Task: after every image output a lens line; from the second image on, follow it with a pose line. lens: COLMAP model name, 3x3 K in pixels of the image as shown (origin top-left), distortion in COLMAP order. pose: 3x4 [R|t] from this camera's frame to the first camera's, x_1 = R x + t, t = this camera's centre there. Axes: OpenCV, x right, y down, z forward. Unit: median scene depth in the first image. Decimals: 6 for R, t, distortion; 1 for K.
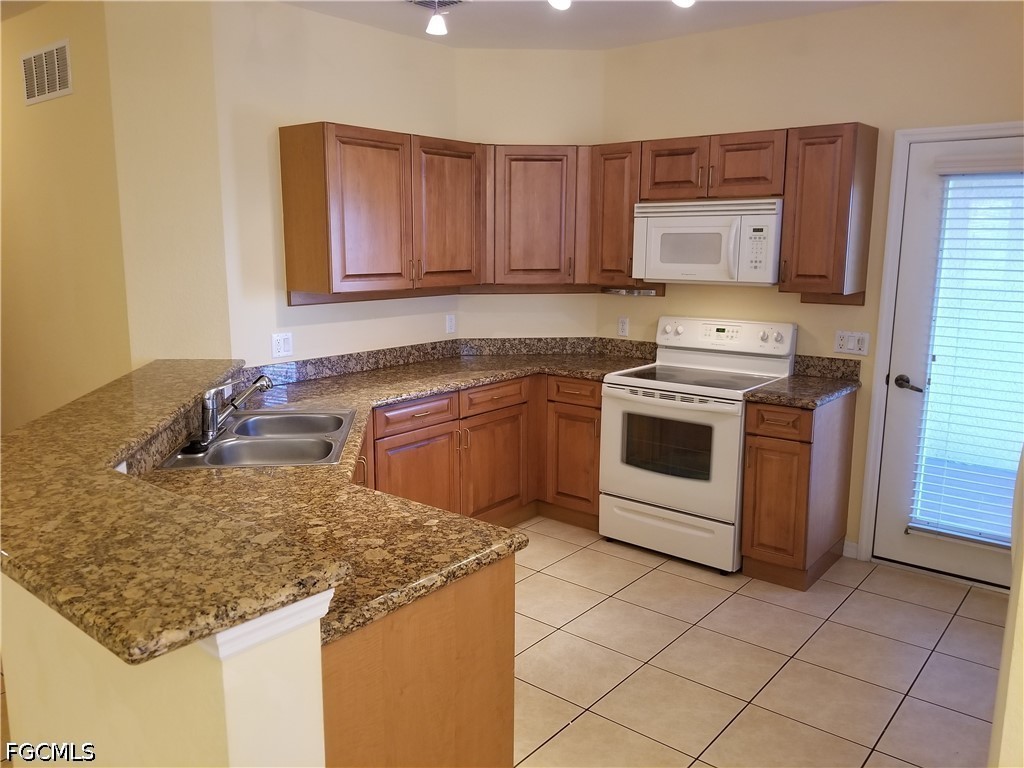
lens RADIAL K [[819.5, 0, 512.0], [0, 819.5, 384.0], [0, 0, 1]] dist [0.001007, -0.030721]
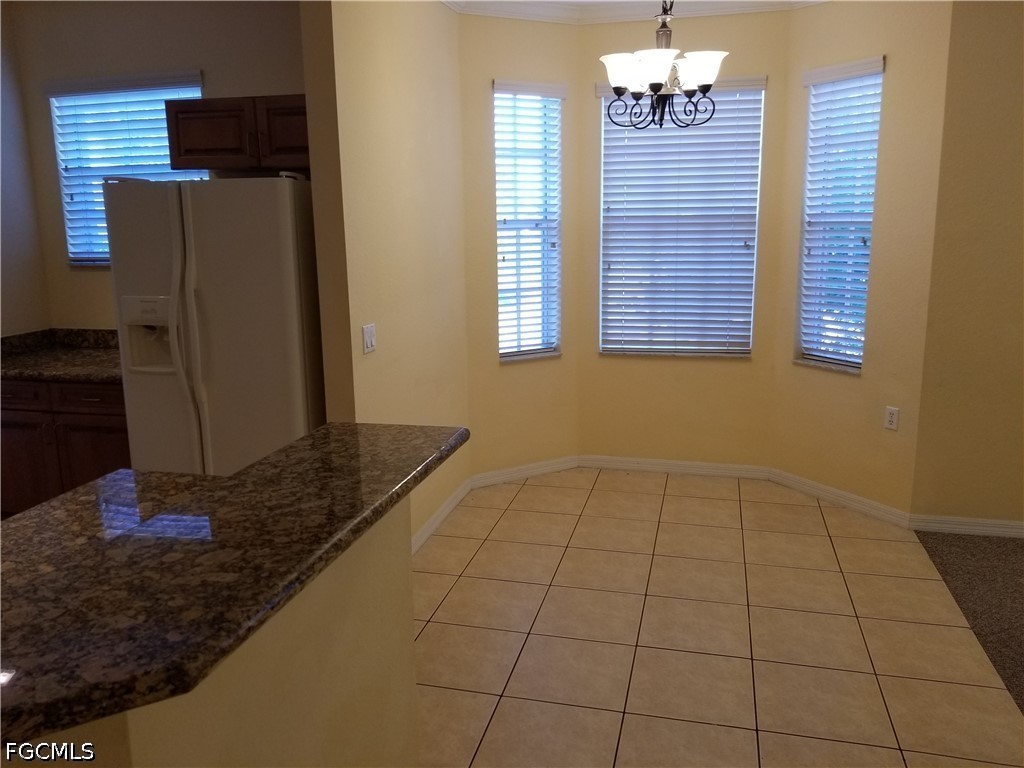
lens RADIAL K [[801.0, 0, 505.4], [0, 801.0, 378.2], [0, 0, 1]] dist [0.010304, -0.002185]
pose [[-0.411896, -0.185262, 0.892199, -1.210041], [0.182803, 0.942410, 0.280082, -0.157067], [-0.892706, 0.278461, -0.354308, 0.894583]]
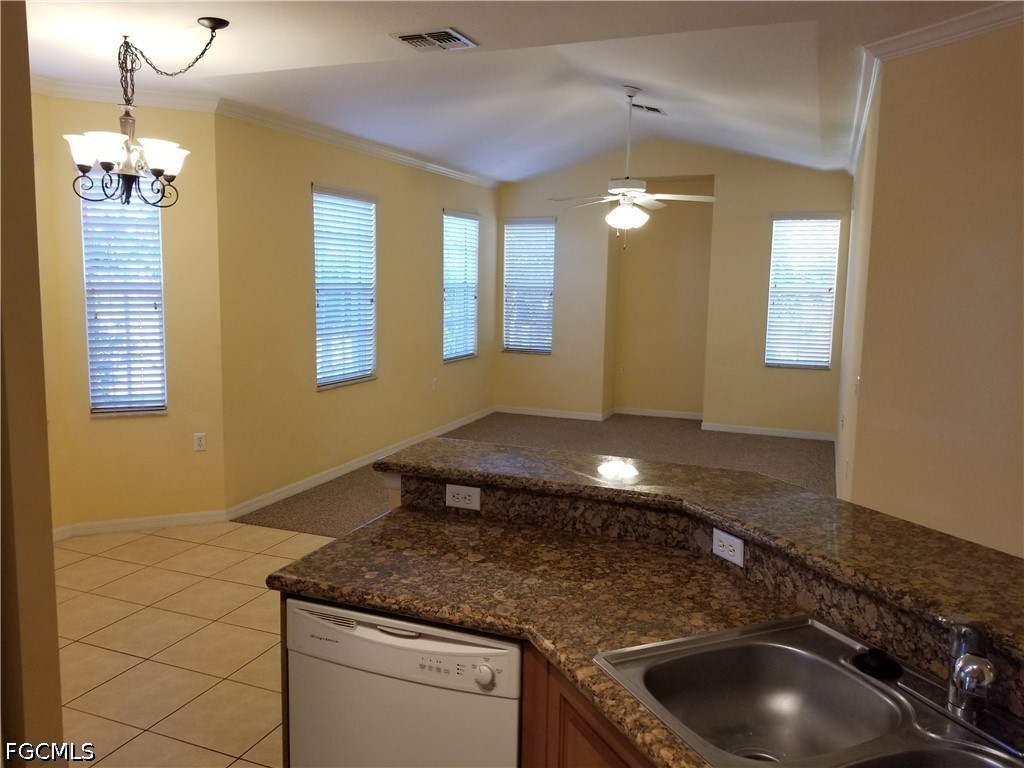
lens RADIAL K [[801.0, 0, 505.4], [0, 801.0, 378.2], [0, 0, 1]] dist [0.010304, -0.002185]
pose [[-0.955158, 0.016552, -0.295634, 0.027299], [-0.075807, 0.951491, 0.298193, -0.360434], [0.286229, 0.307233, -0.907569, 1.919737]]
